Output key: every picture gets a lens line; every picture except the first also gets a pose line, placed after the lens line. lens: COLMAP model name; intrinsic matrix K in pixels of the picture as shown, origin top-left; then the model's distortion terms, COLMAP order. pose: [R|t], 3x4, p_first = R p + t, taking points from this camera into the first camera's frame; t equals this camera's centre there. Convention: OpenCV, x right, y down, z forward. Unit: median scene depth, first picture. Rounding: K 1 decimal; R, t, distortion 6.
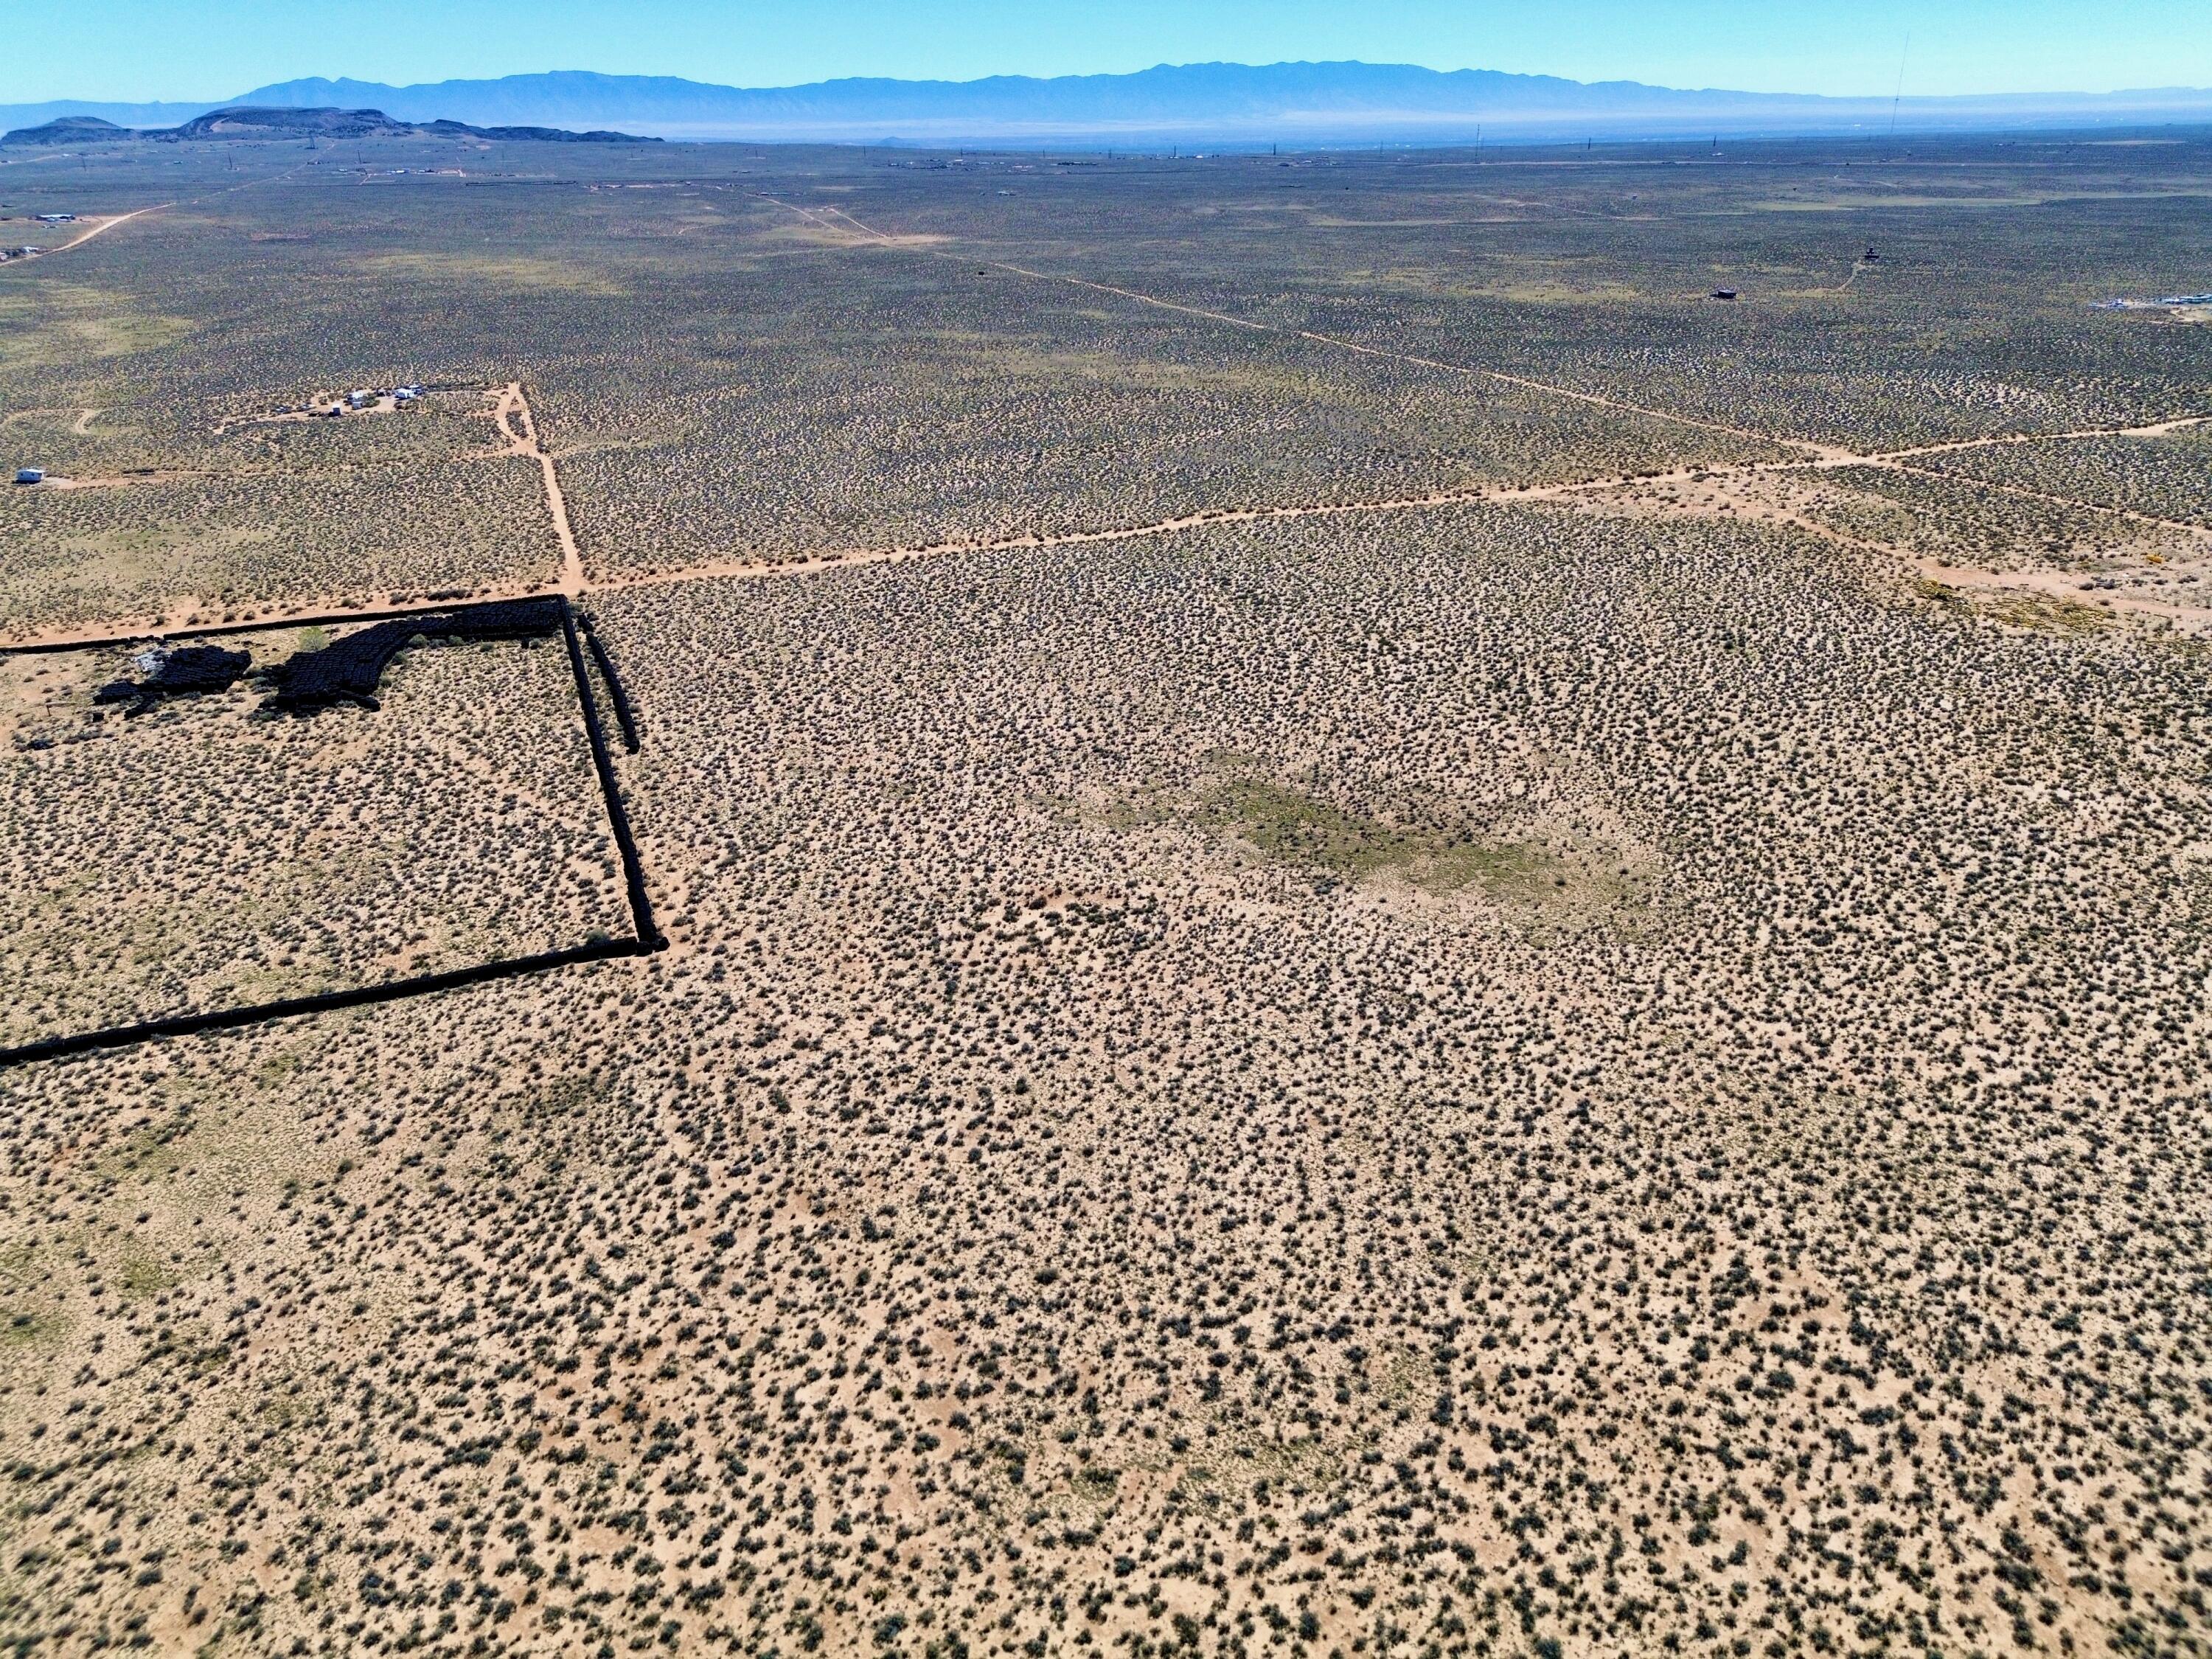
lens RADIAL K [[1571.1, 0, 1096.5], [0, 1571.1, 828.1], [0, 0, 1]] dist [0.056947, -0.053599]
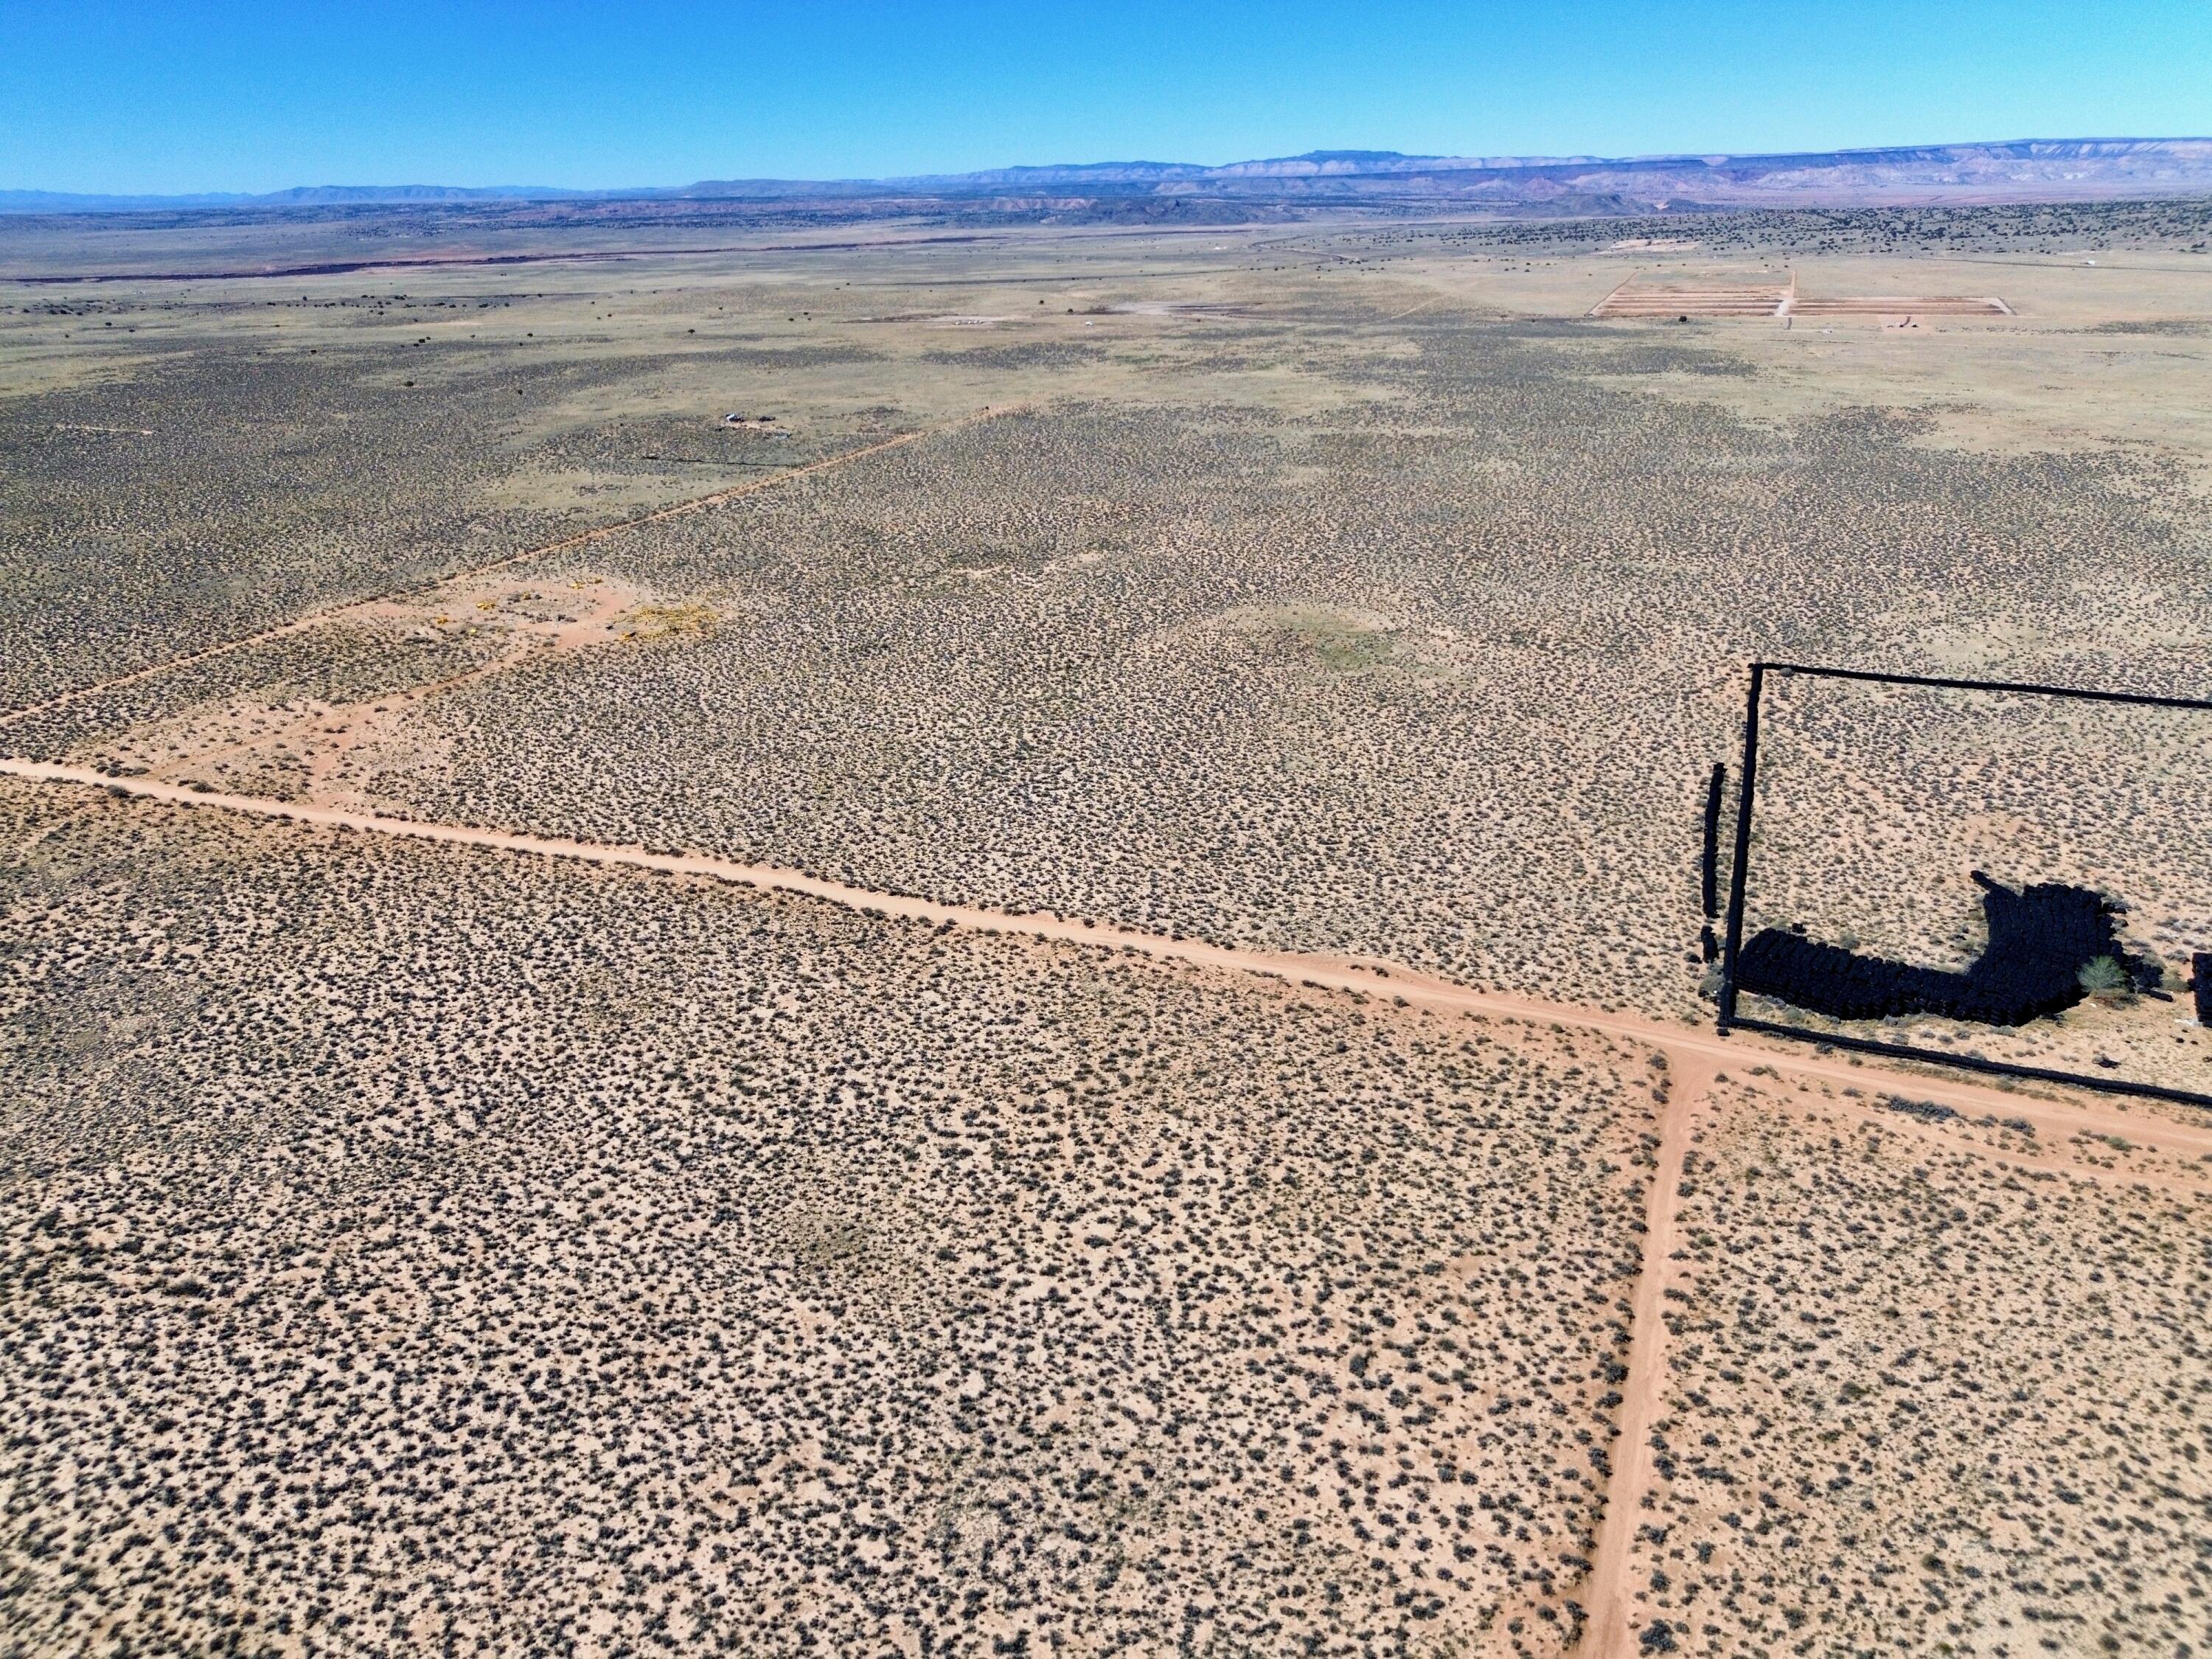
lens RADIAL K [[1571.1, 0, 1100.5], [0, 1571.1, 822.6], [0, 0, 1]] dist [0.056947, -0.053599]
pose [[-0.731522, -0.227126, 0.642876, -0.638194], [0.305205, 0.734063, 0.606631, -0.773546], [-0.609693, 0.639973, -0.467663, 1.640908]]
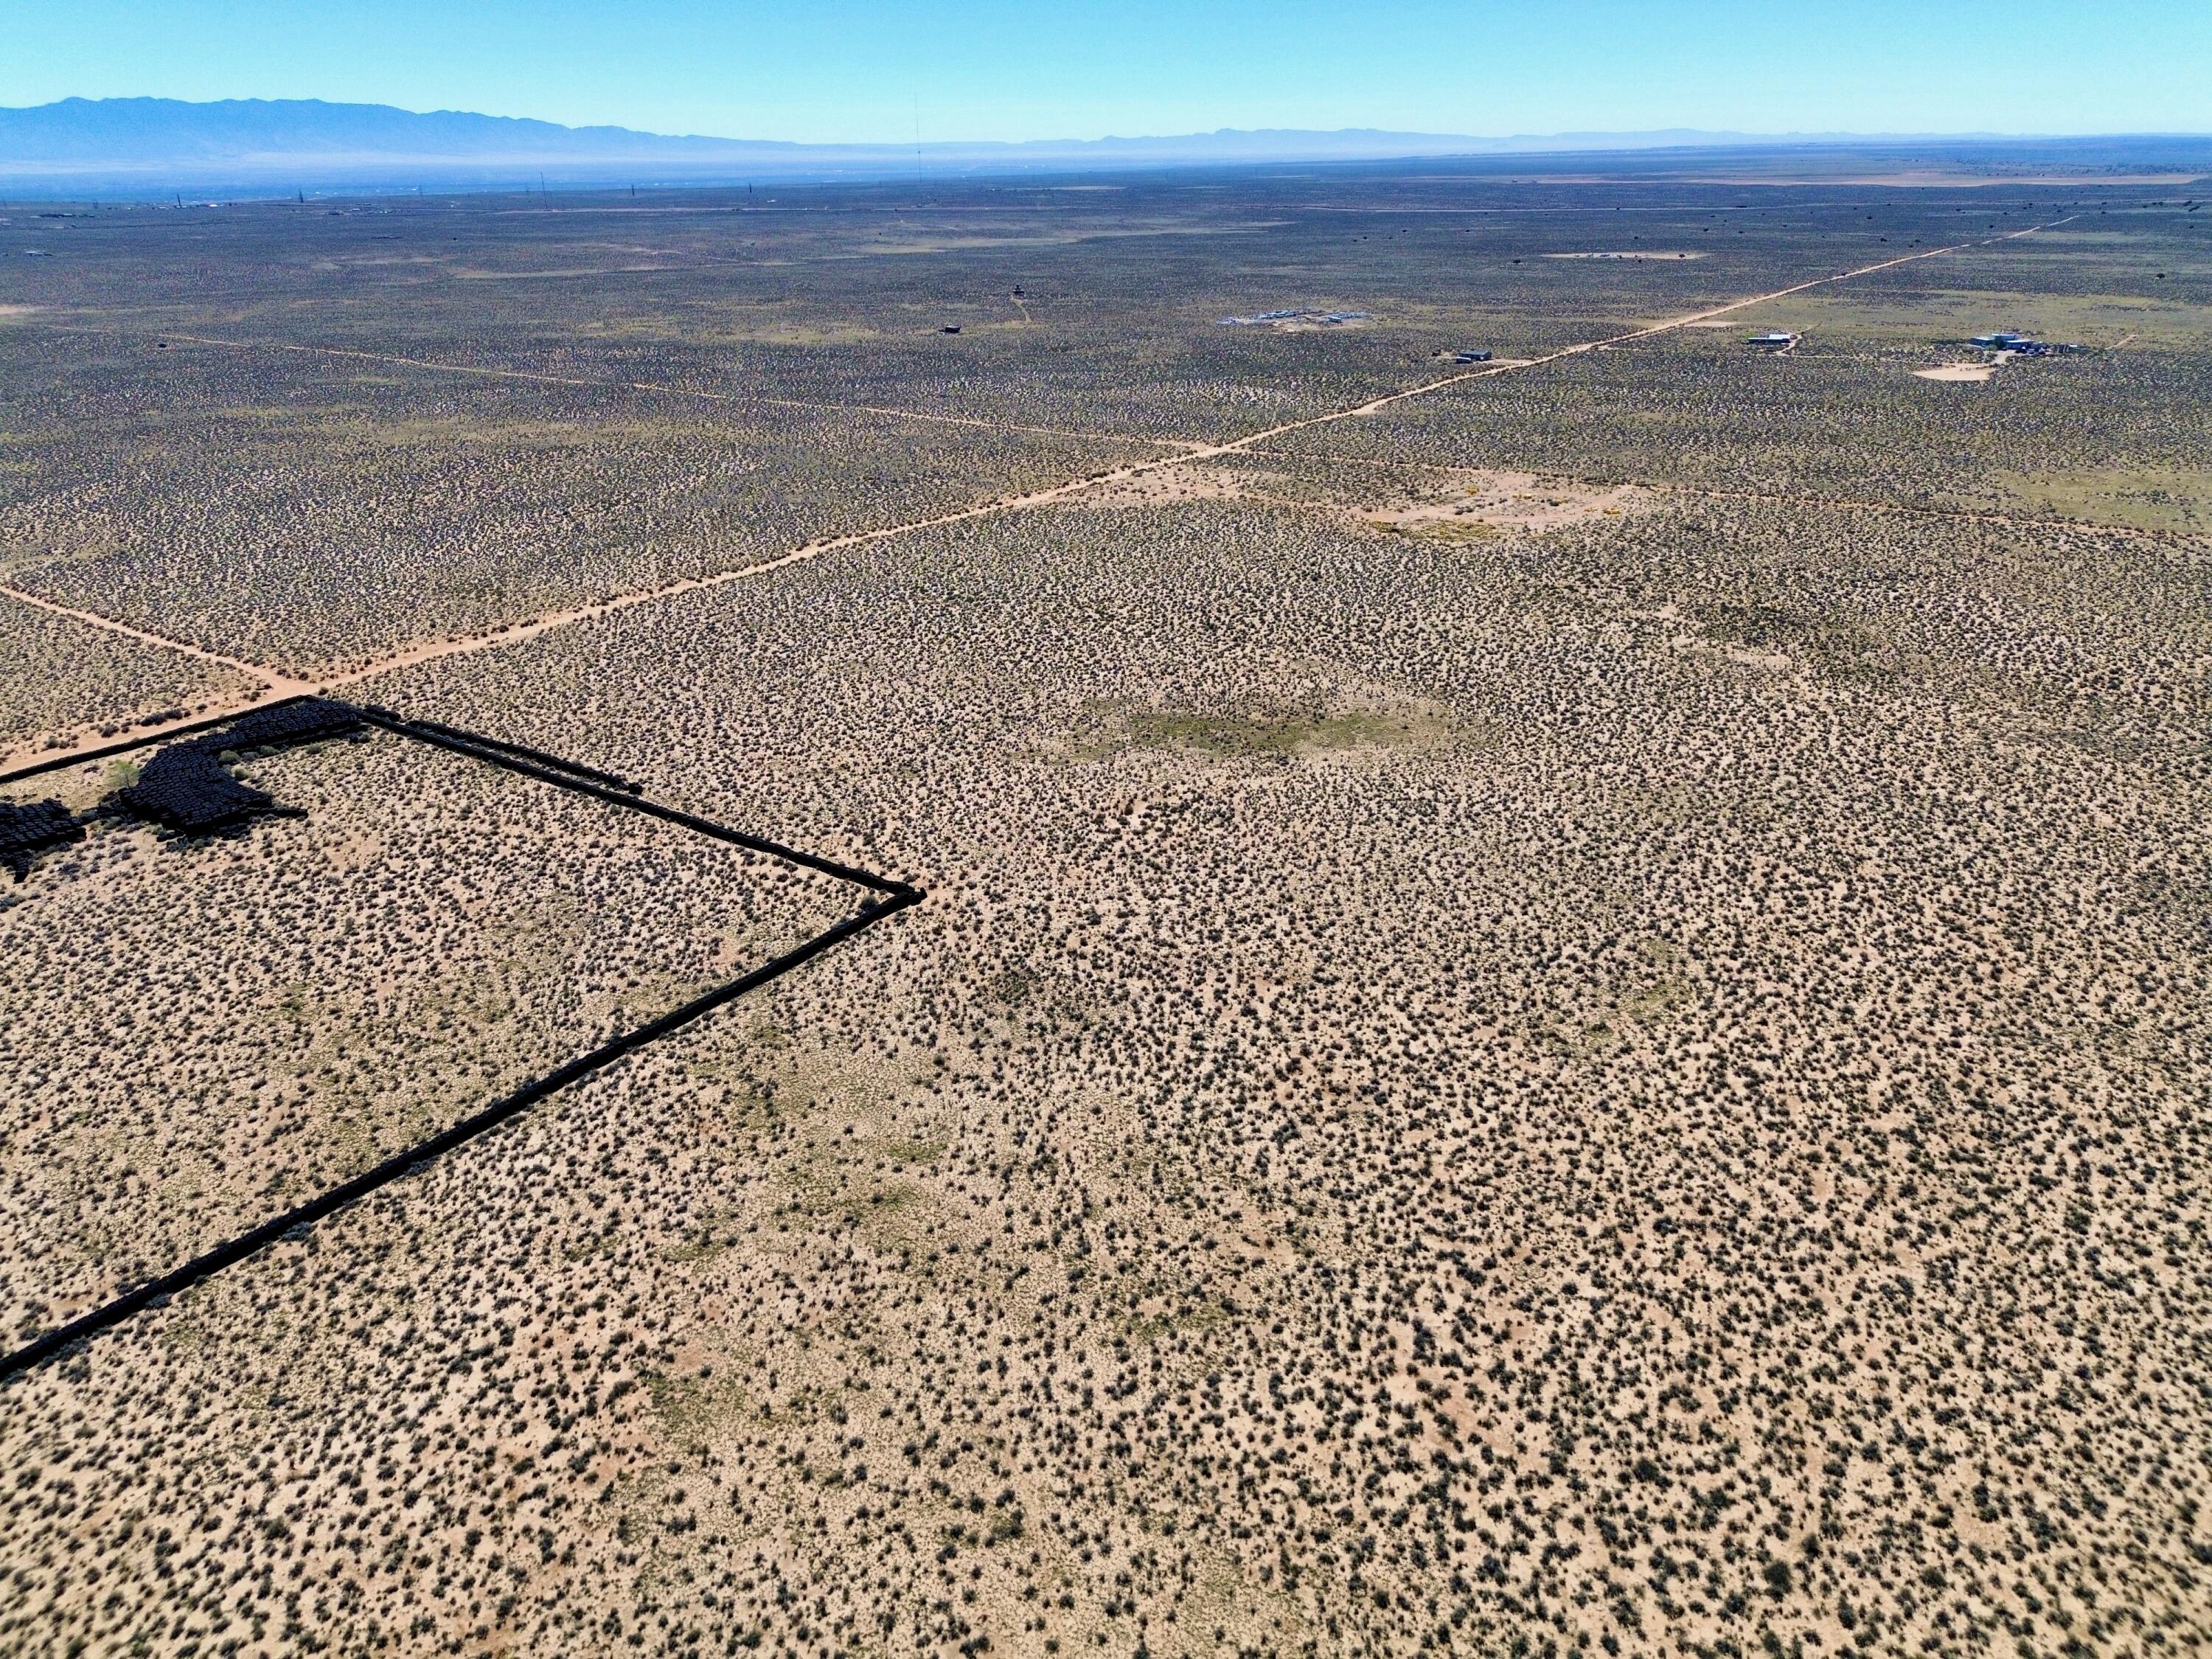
lens RADIAL K [[1571.1, 0, 1099.6], [0, 1571.1, 835.5], [0, 0, 1]] dist [0.056947, -0.053599]
pose [[0.842873, -0.213650, 0.493881, -0.504148], [0.222953, 0.973974, 0.040837, 0.006670], [-0.489752, 0.075692, 0.868570, -0.095663]]
